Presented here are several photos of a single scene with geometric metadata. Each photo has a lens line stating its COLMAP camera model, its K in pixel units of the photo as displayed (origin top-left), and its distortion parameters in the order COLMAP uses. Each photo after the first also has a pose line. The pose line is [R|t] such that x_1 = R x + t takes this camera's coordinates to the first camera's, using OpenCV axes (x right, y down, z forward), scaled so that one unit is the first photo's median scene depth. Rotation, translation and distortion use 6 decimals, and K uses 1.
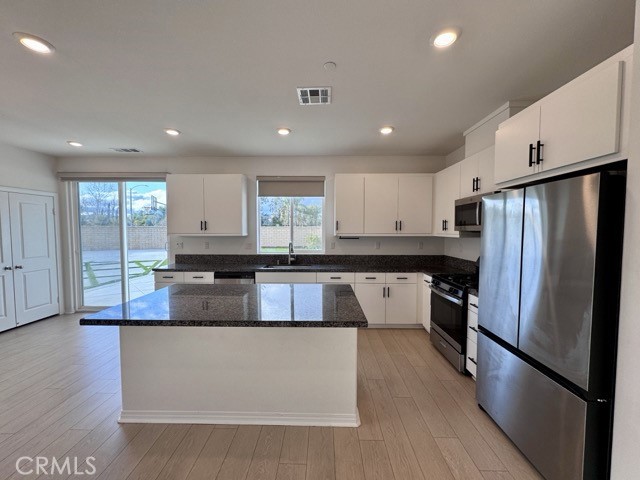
lens RADIAL K [[255.7, 0, 318.7], [0, 255.7, 240.7], [0, 0, 1]] dist [-0.002797, 0.000843]
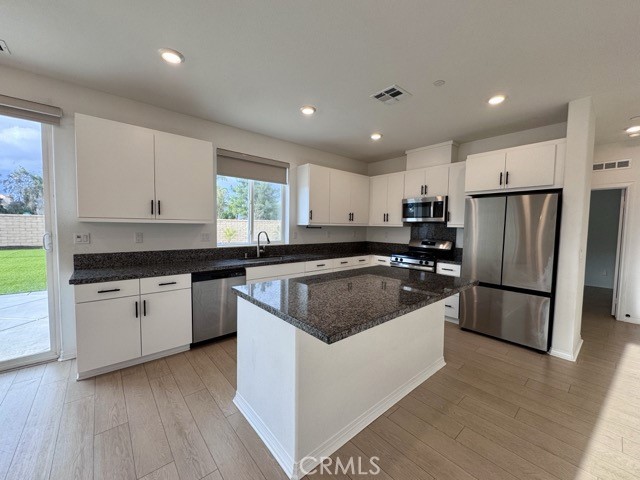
lens RADIAL K [[255.7, 0, 320.1], [0, 255.7, 240.2], [0, 0, 1]] dist [-0.002797, 0.000843]
pose [[0.742576, -0.028524, 0.669154, -0.565763], [0.015330, 0.999555, 0.025596, 0.015805], [-0.669586, -0.008750, 0.742683, 0.210886]]
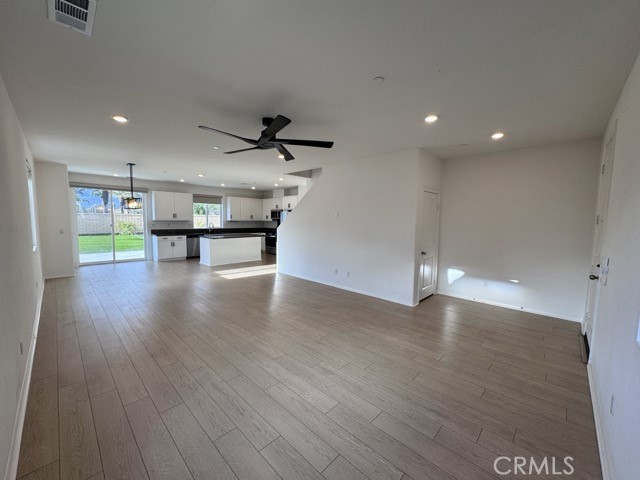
lens RADIAL K [[255.7, 0, 321.7], [0, 255.7, 238.6], [0, 0, 1]] dist [-0.002797, 0.000843]
pose [[0.672063, -0.049106, 0.738864, -1.213884], [0.022927, 0.998700, 0.045521, 0.065586], [-0.740139, -0.013653, 0.672316, -1.411399]]
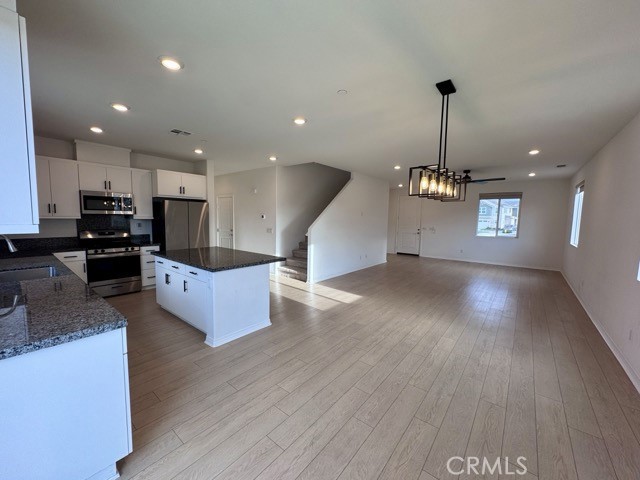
lens RADIAL K [[255.7, 0, 320.2], [0, 255.7, 240.4], [0, 0, 1]] dist [-0.002797, 0.000843]
pose [[-0.789614, -0.069281, 0.609680, -1.001501], [0.011798, 0.991707, 0.127973, -0.044006], [-0.613490, 0.108242, -0.782249, 1.014551]]
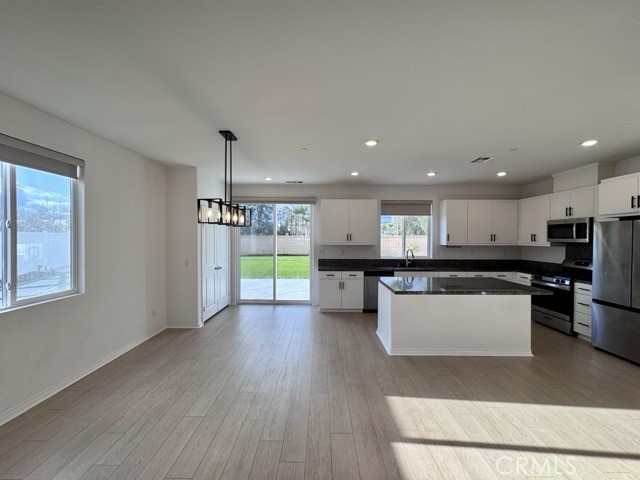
lens RADIAL K [[255.7, 0, 319.1], [0, 255.7, 239.2], [0, 0, 1]] dist [-0.002797, 0.000843]
pose [[0.999931, 0.001695, 0.011589, -0.609101], [-0.001238, 0.999225, -0.039335, 0.004093], [-0.011647, 0.039318, 0.999159, -0.338487]]
